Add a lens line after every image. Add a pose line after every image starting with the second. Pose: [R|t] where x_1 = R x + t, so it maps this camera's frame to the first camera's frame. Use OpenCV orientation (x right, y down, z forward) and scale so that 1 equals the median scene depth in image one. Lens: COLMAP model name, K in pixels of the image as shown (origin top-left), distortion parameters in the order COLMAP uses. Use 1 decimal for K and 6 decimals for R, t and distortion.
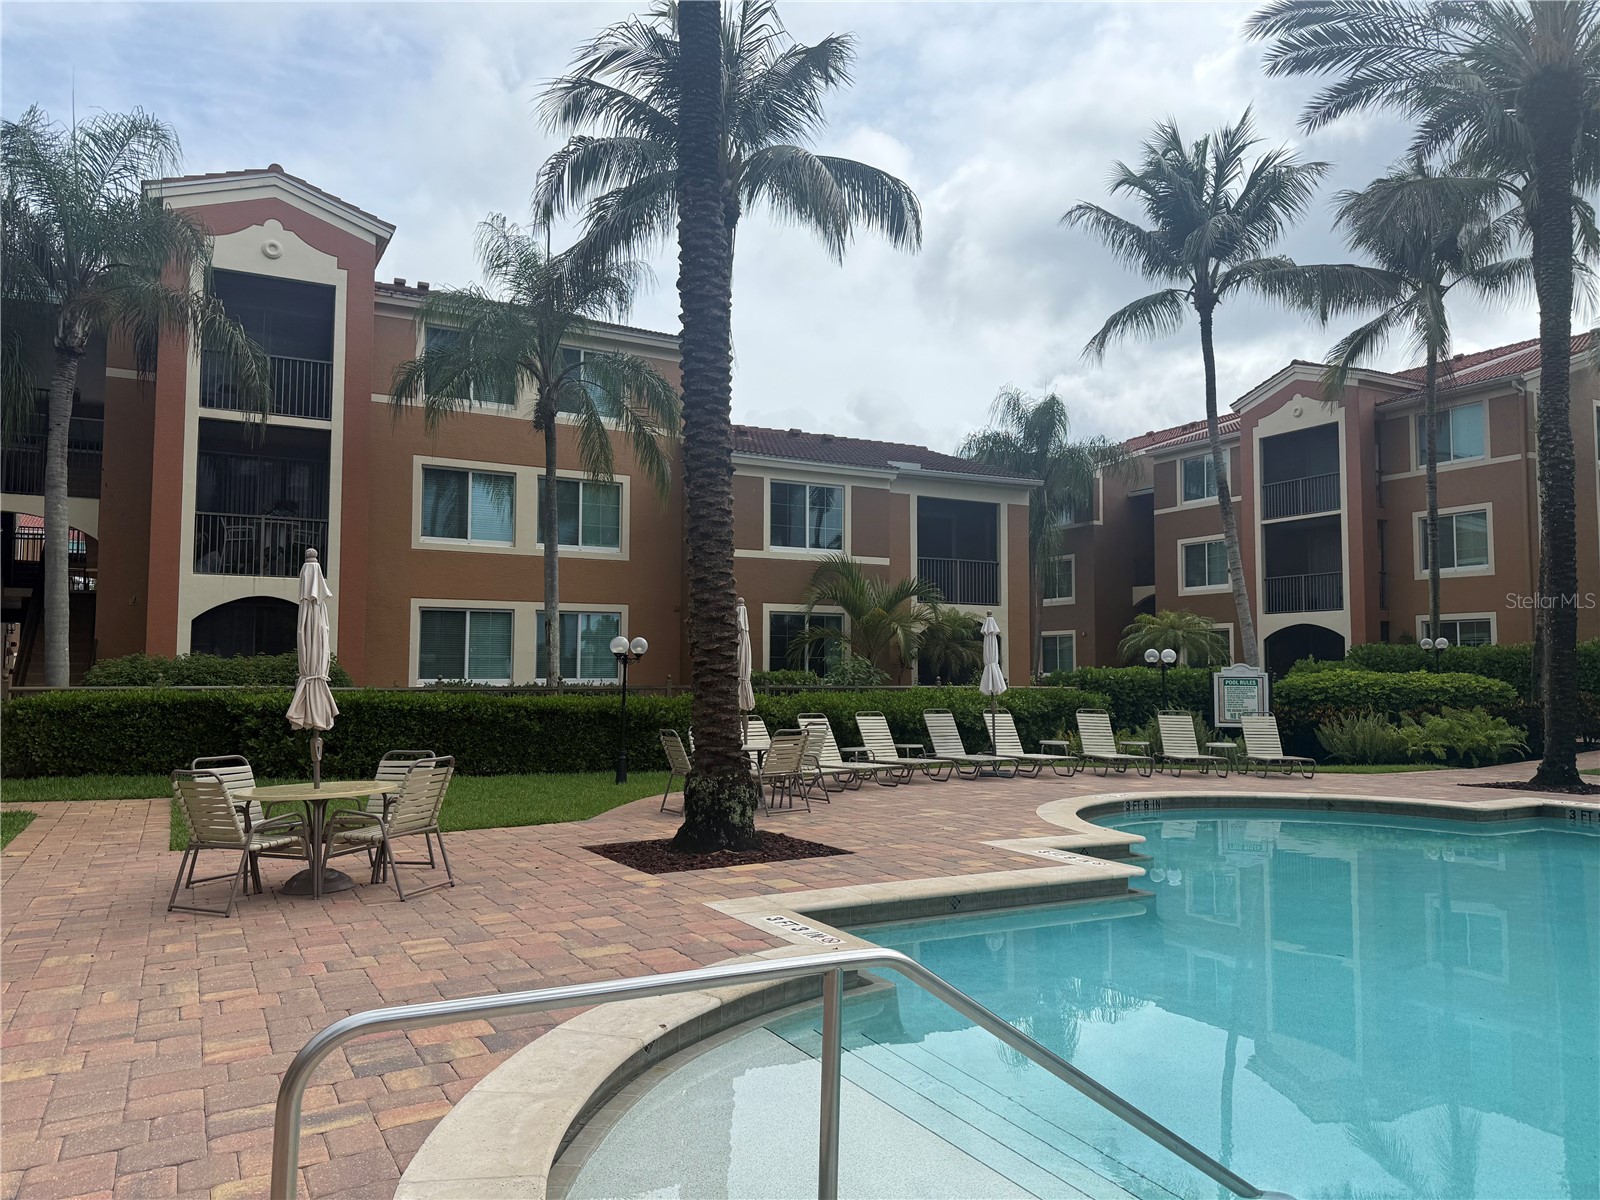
lens RADIAL K [[1114.4, 0, 808.2], [0, 1114.4, 605.8], [0, 0, 1]] dist [0.066986, -0.104160]
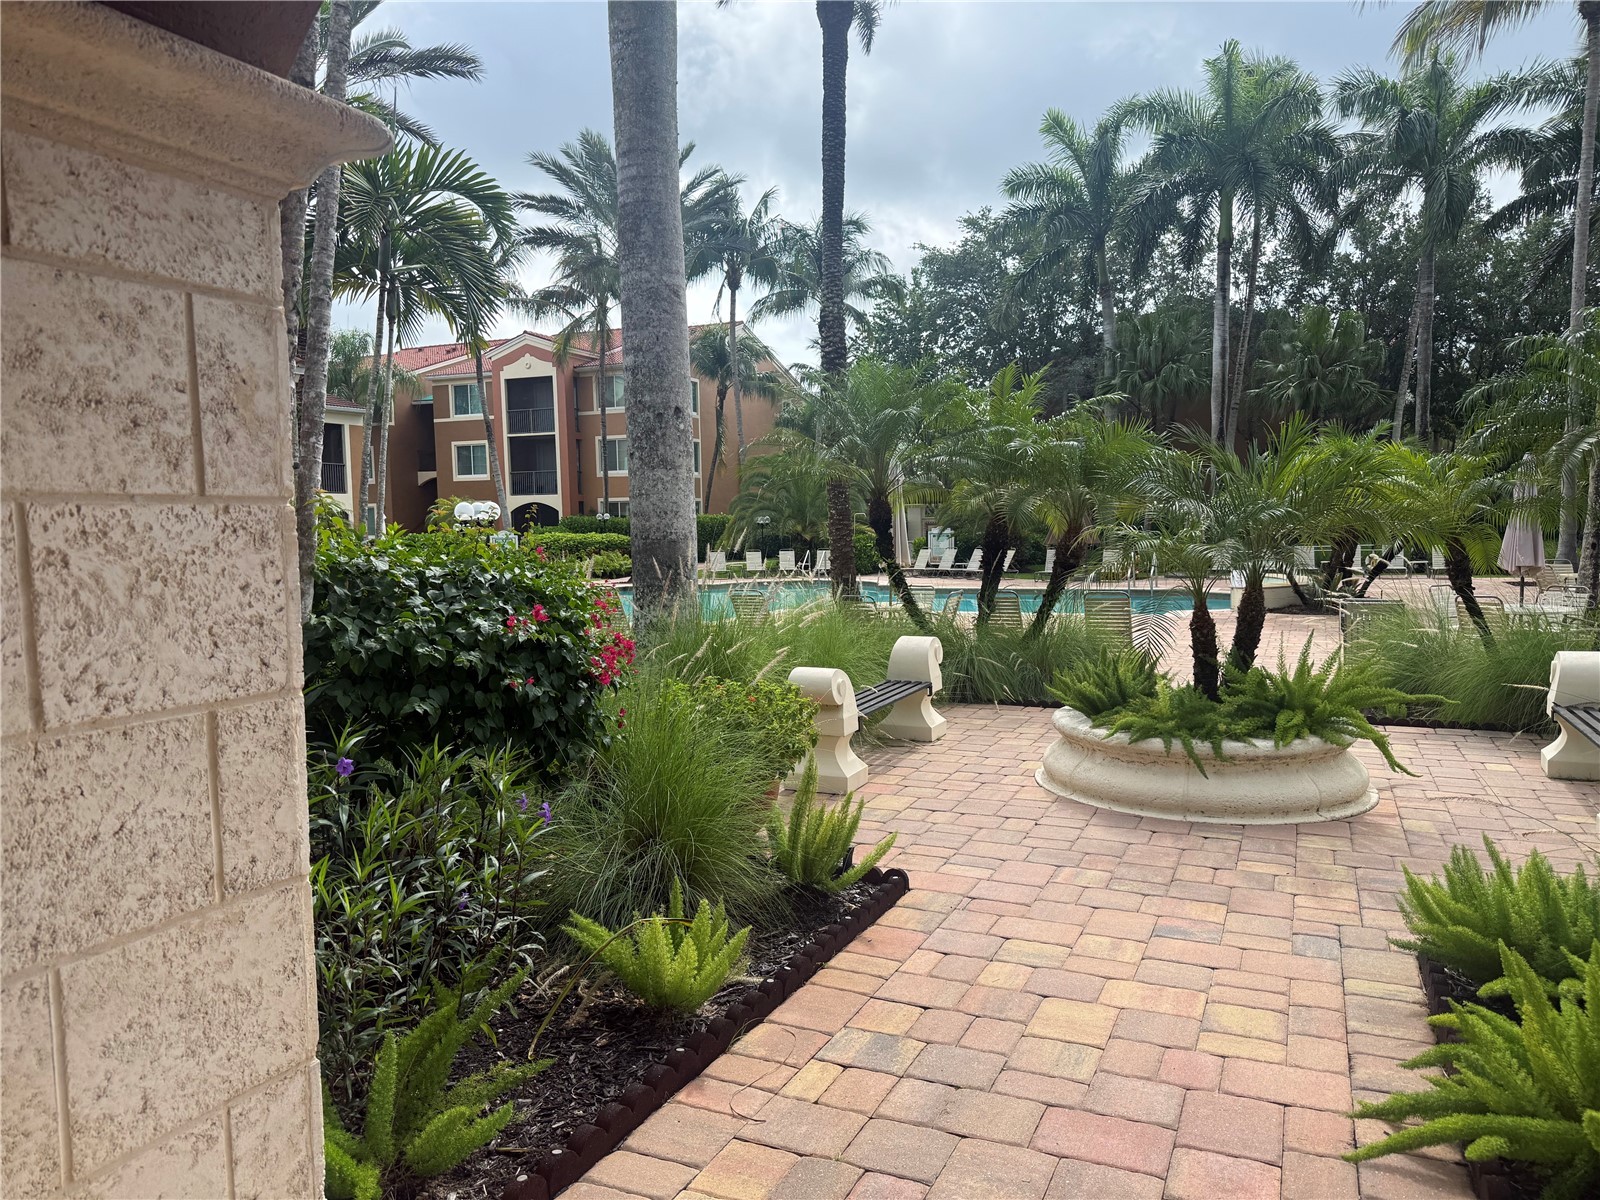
lens RADIAL K [[1123.7, 0, 820.6], [0, 1123.7, 605.4], [0, 0, 1]] dist [0.112334, -0.171805]
pose [[0.788668, -0.063842, 0.611496, -0.301644], [-0.015674, 0.992183, 0.123802, -0.056264], [-0.614620, -0.107223, 0.781502, -0.677894]]
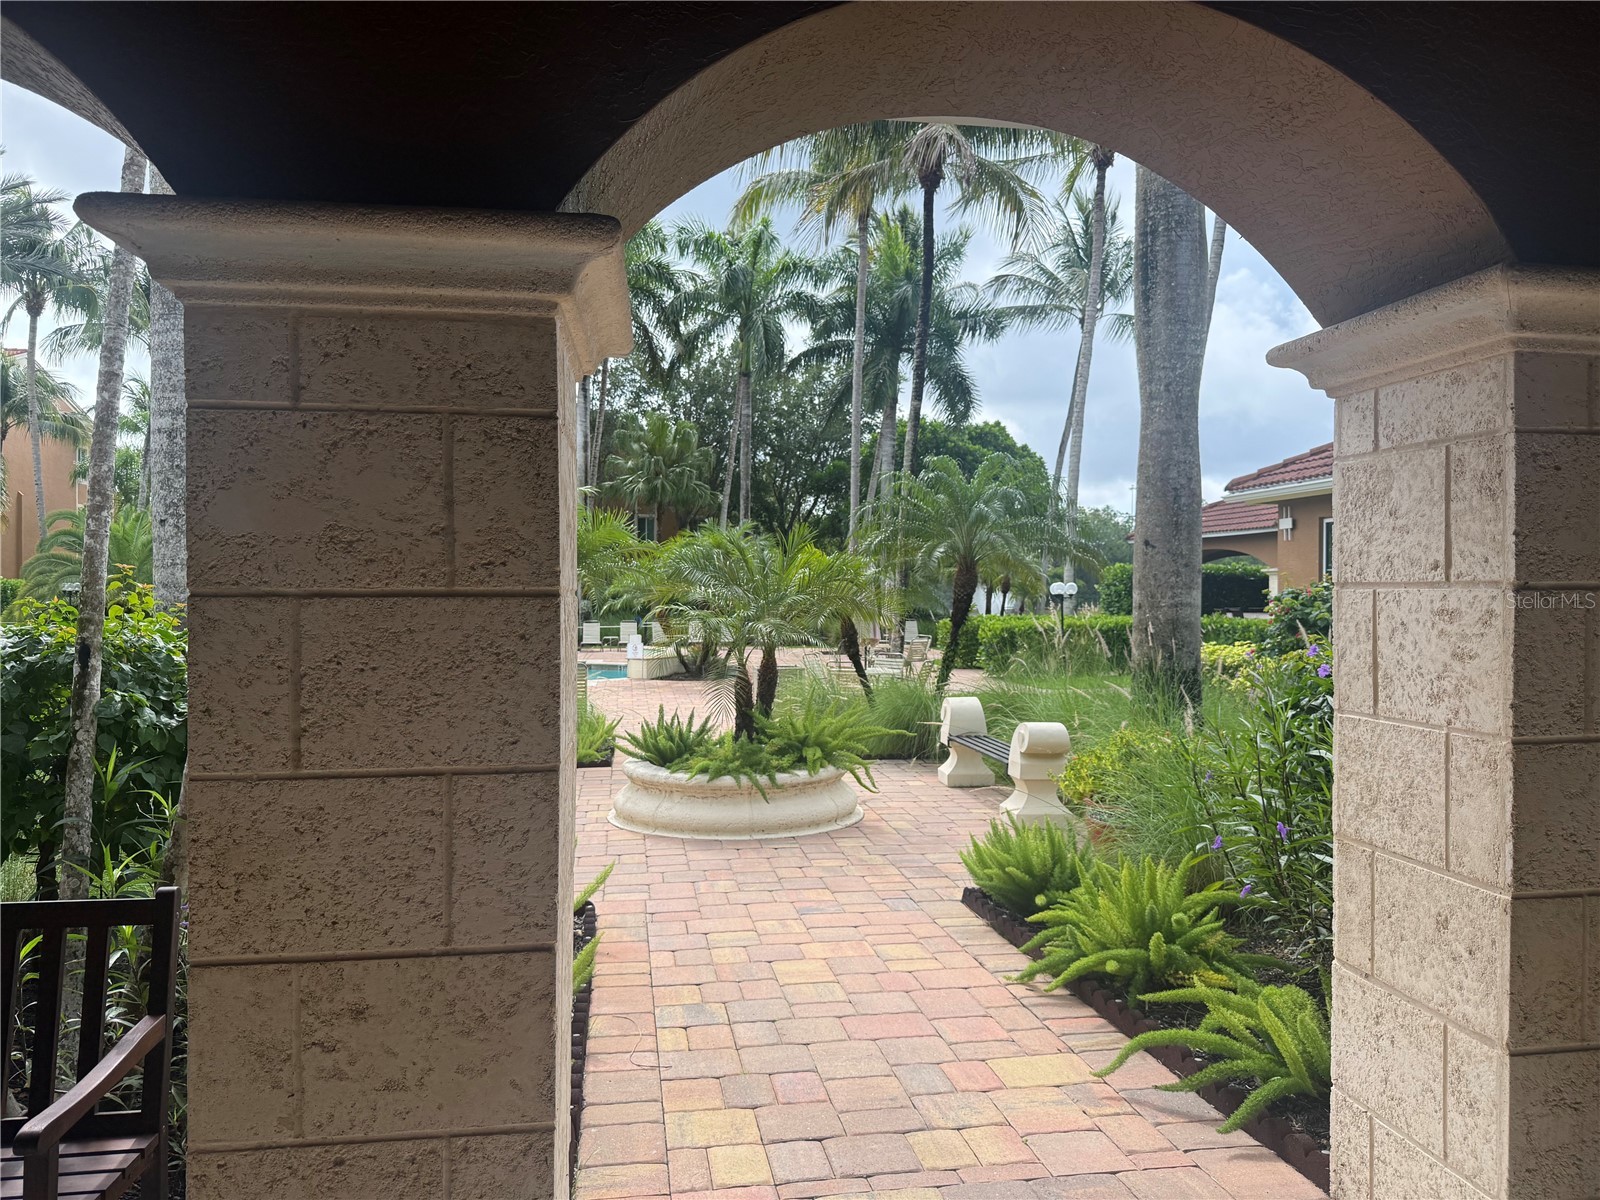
lens RADIAL K [[1134.5, 0, 800.0], [0, 1134.5, 600.0], [0, 0, 1]] dist [0.184991, -0.300663]
pose [[0.322136, -0.011293, 0.946626, -0.407016], [-0.058862, 0.997755, 0.031933, -0.057580], [-0.944862, -0.066007, 0.320748, -0.639826]]
